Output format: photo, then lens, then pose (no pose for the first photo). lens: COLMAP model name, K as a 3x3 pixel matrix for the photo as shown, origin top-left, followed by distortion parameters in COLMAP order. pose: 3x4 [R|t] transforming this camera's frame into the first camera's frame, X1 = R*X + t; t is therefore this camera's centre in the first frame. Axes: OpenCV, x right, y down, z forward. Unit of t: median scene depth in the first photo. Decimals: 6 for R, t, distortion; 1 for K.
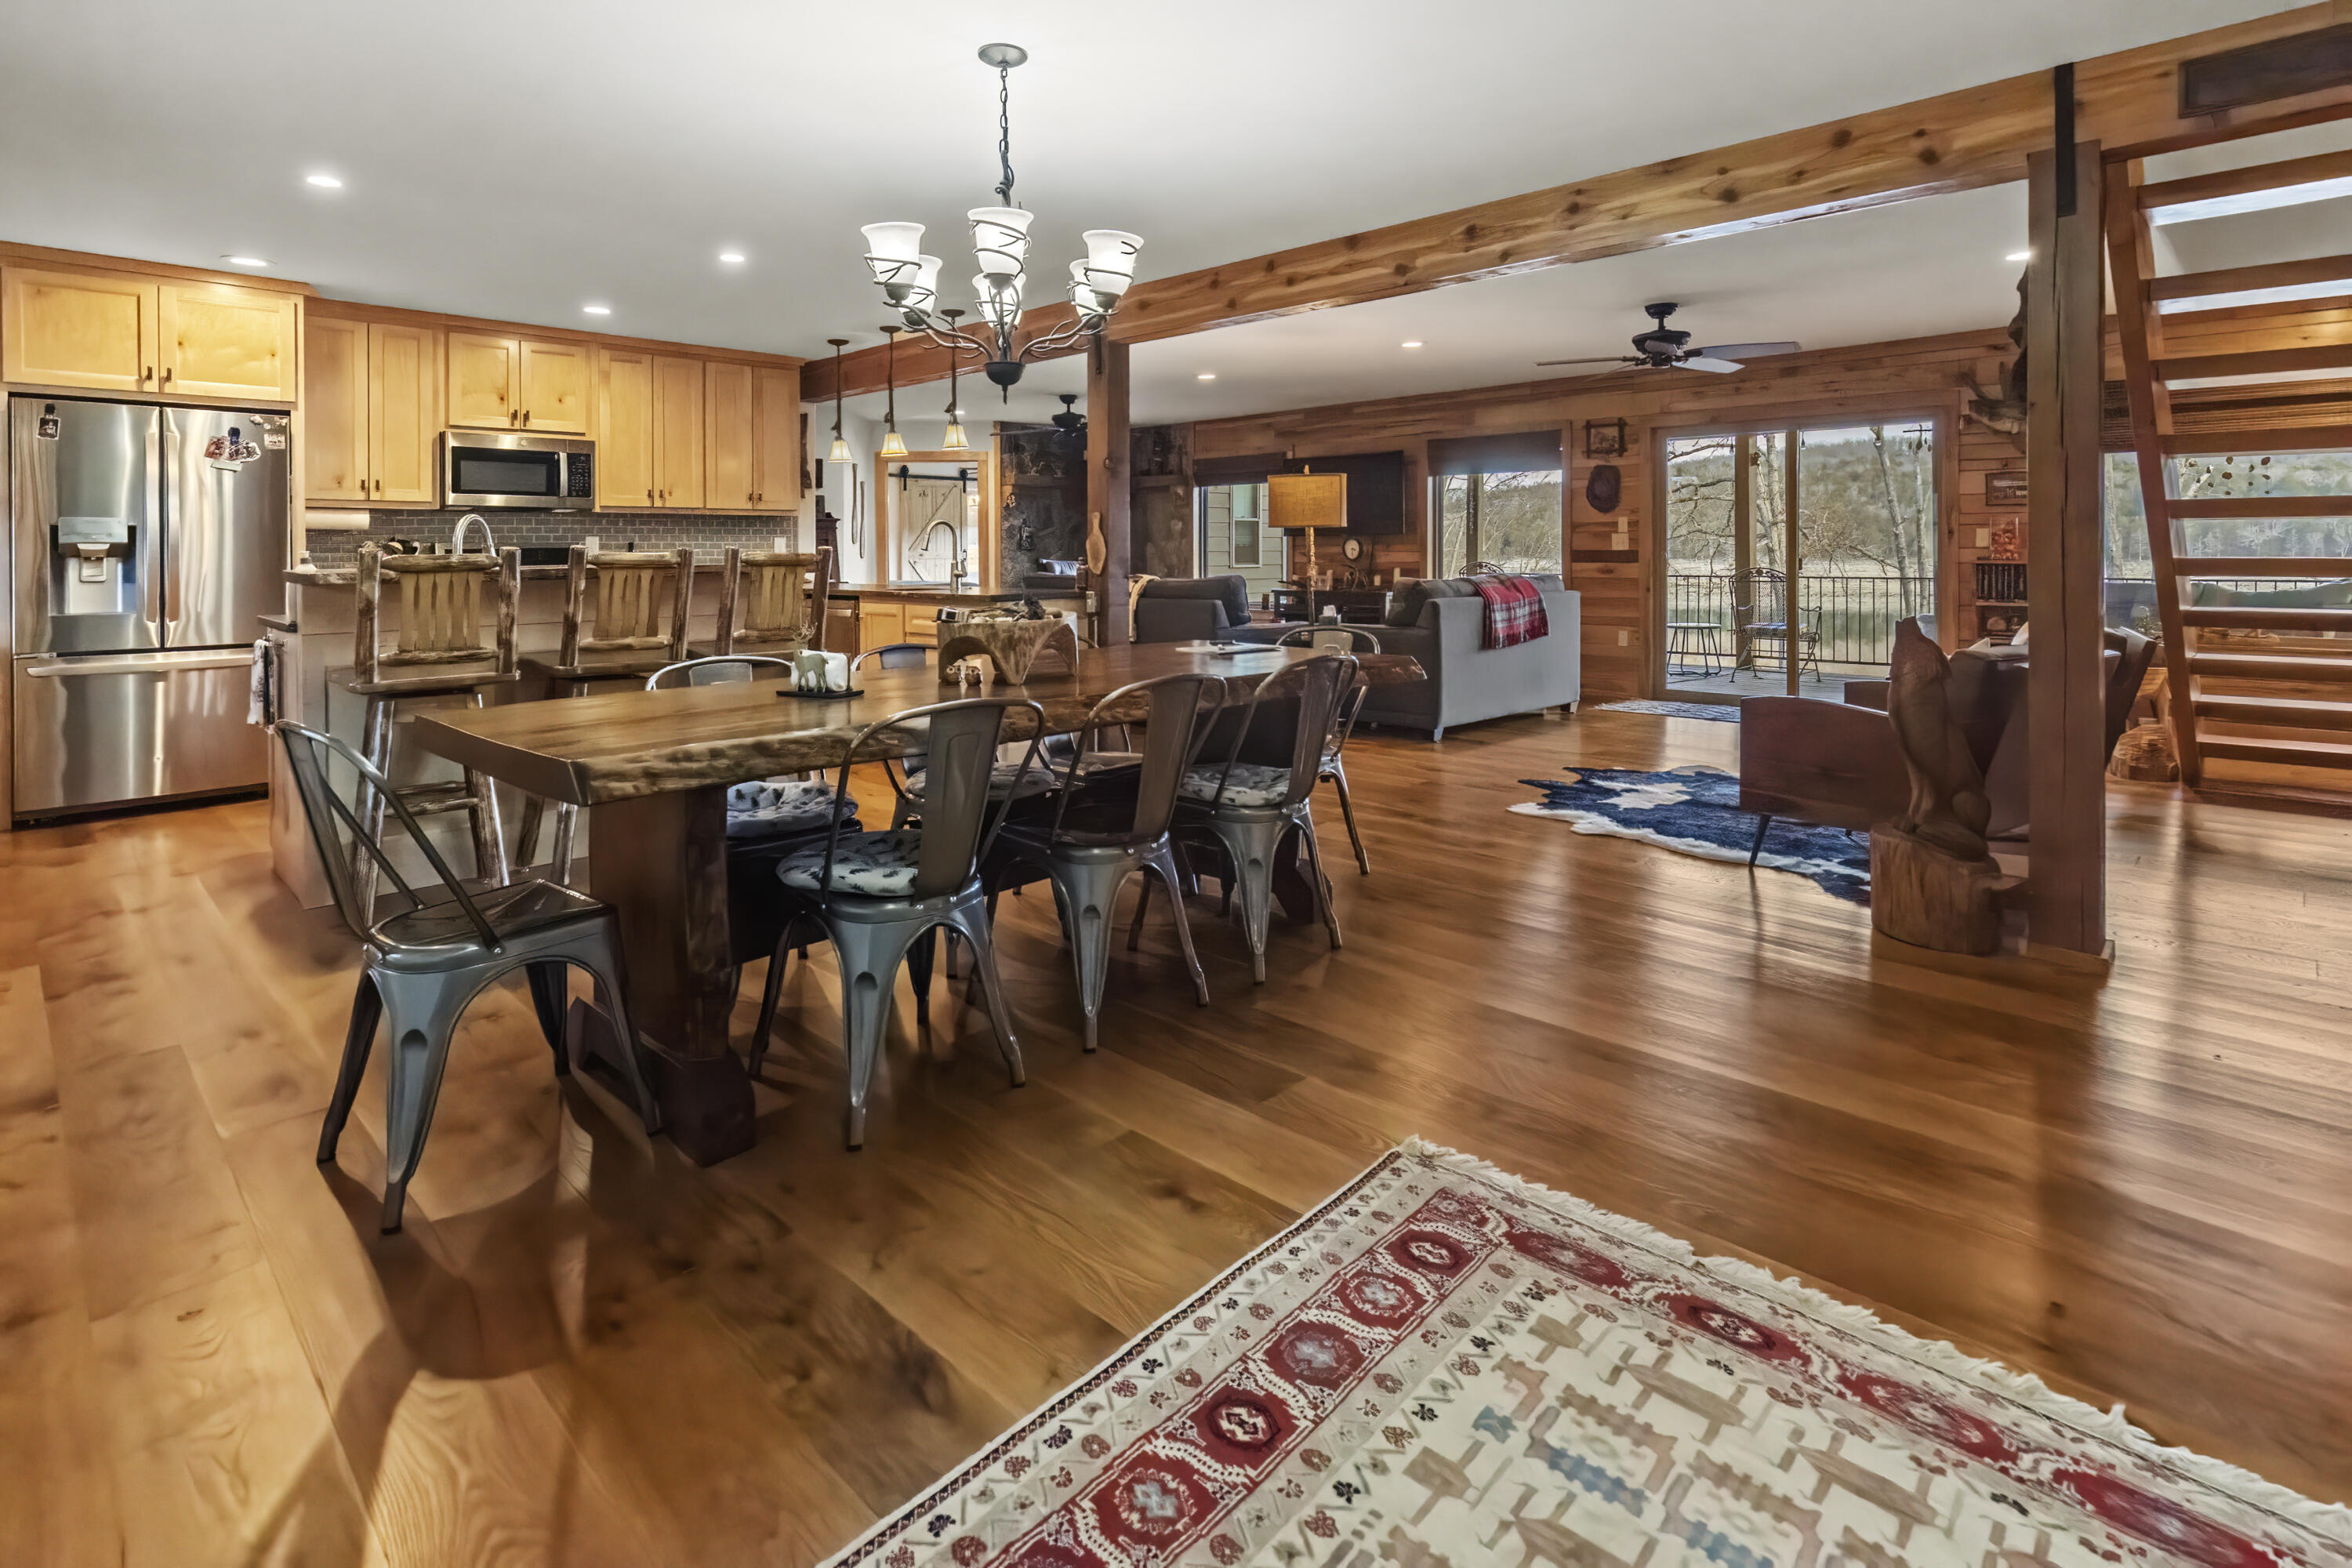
lens RADIAL K [[1167.5, 0, 1156.6], [0, 1167.5, 558.3], [0, 0, 1]] dist [0.009093, -0.000229]
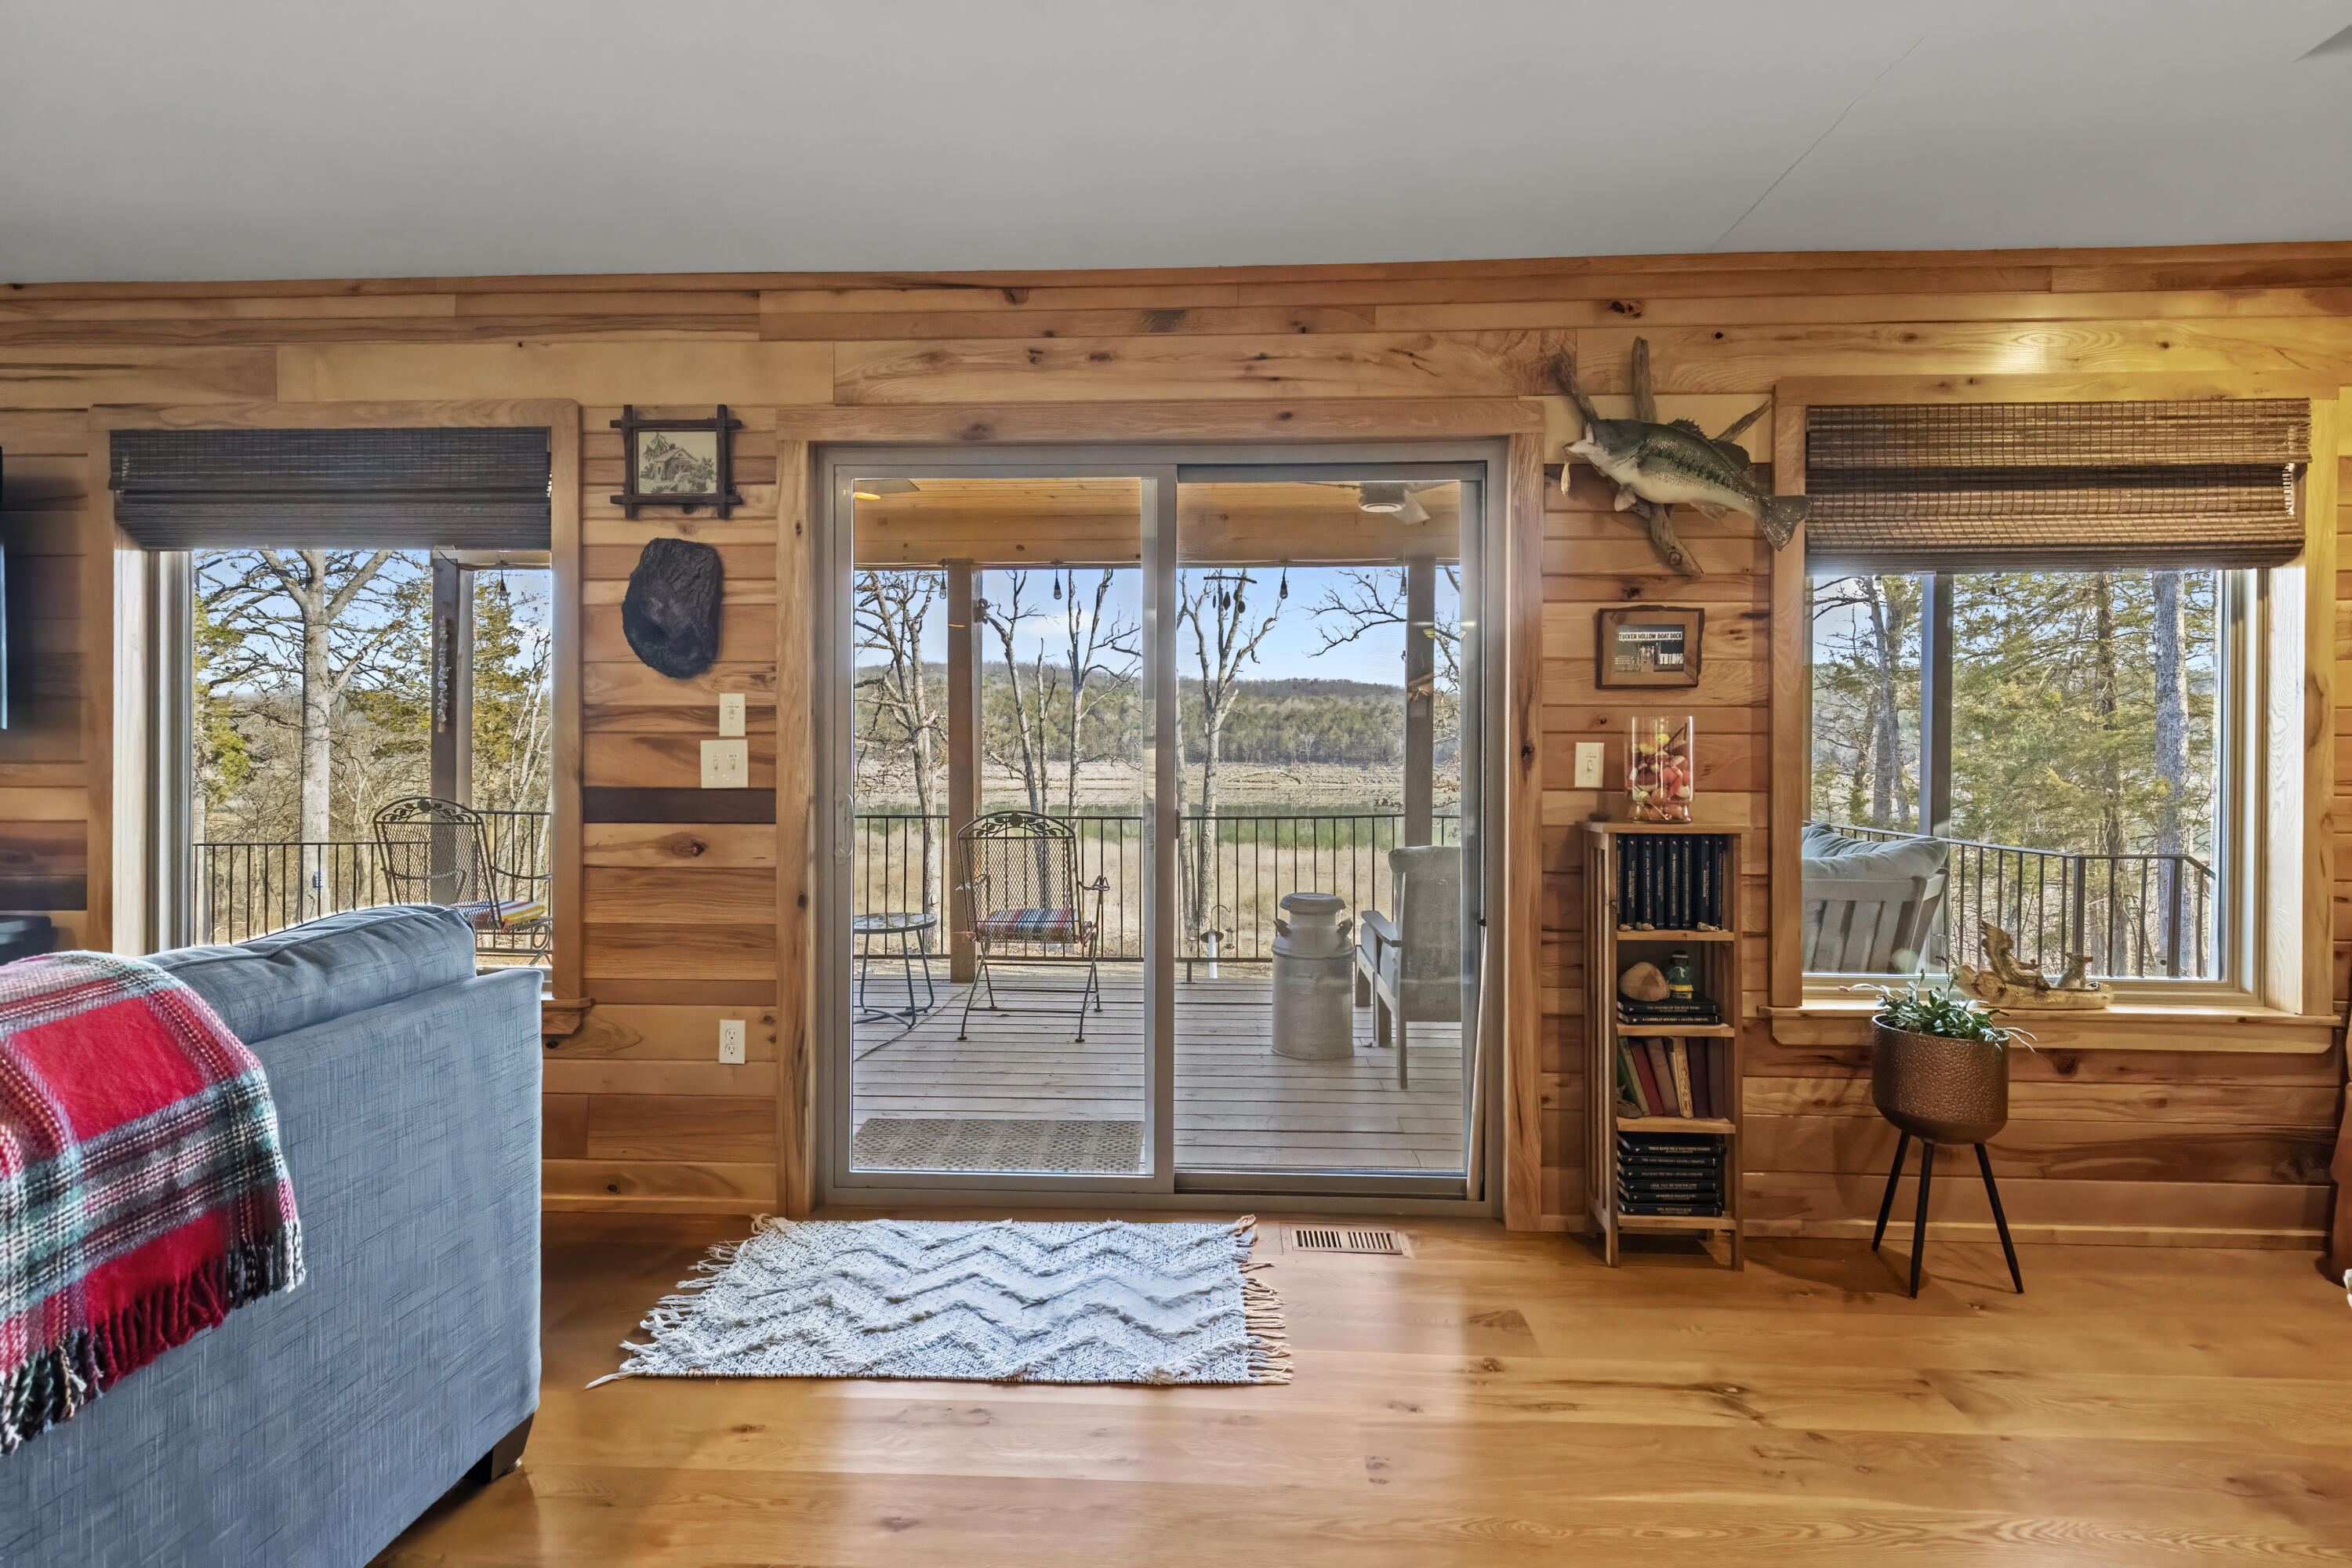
lens RADIAL K [[1098.3, 0, 1203.7], [0, 1098.3, 773.8], [0, 0, 1]] dist [0.004822, 0.001750]
pose [[0.734497, -0.009484, 0.678546, 0.281940], [-0.001403, 0.999879, 0.015495, -0.016359], [-0.678611, -0.012333, 0.734395, 0.669302]]
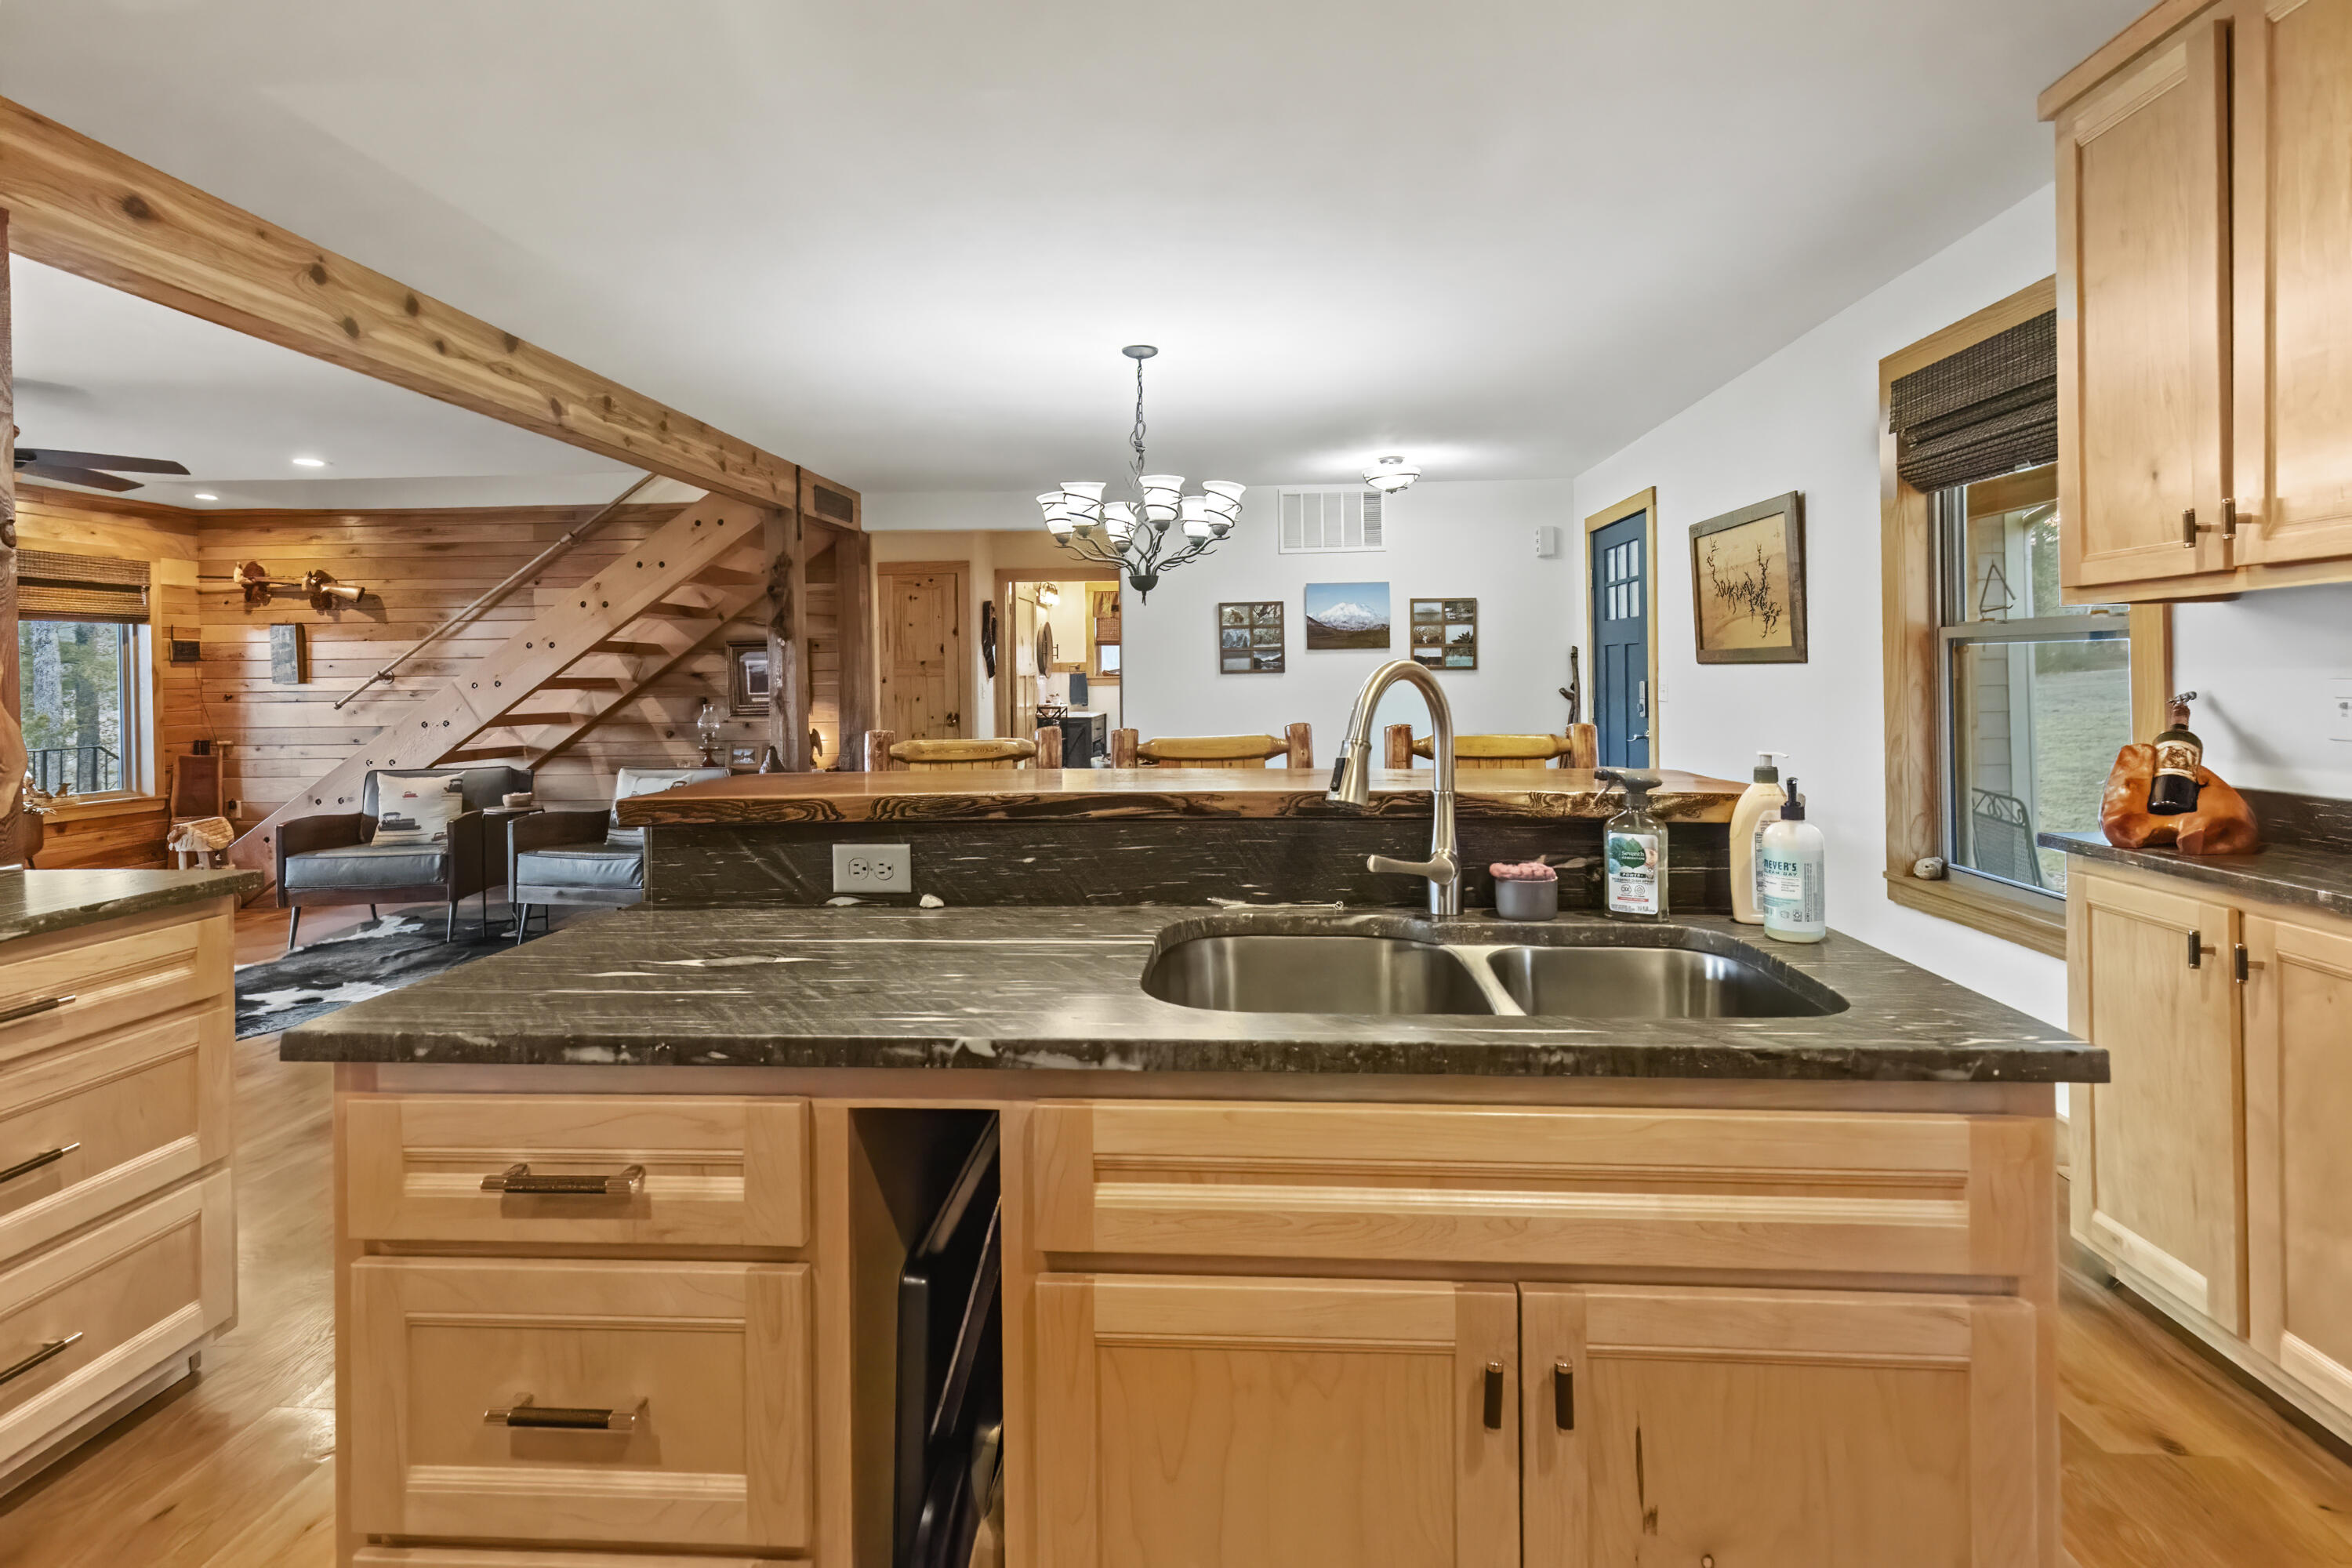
lens RADIAL K [[1098.3, 0, 1192.0], [0, 1098.3, 669.3], [0, 0, 1]] dist [0.004822, 0.001750]
pose [[-0.663573, 0.017427, 0.747908, -0.400742], [0.019689, 0.999789, -0.005826, -0.018246], [-0.747852, 0.010860, -0.663777, 0.655065]]
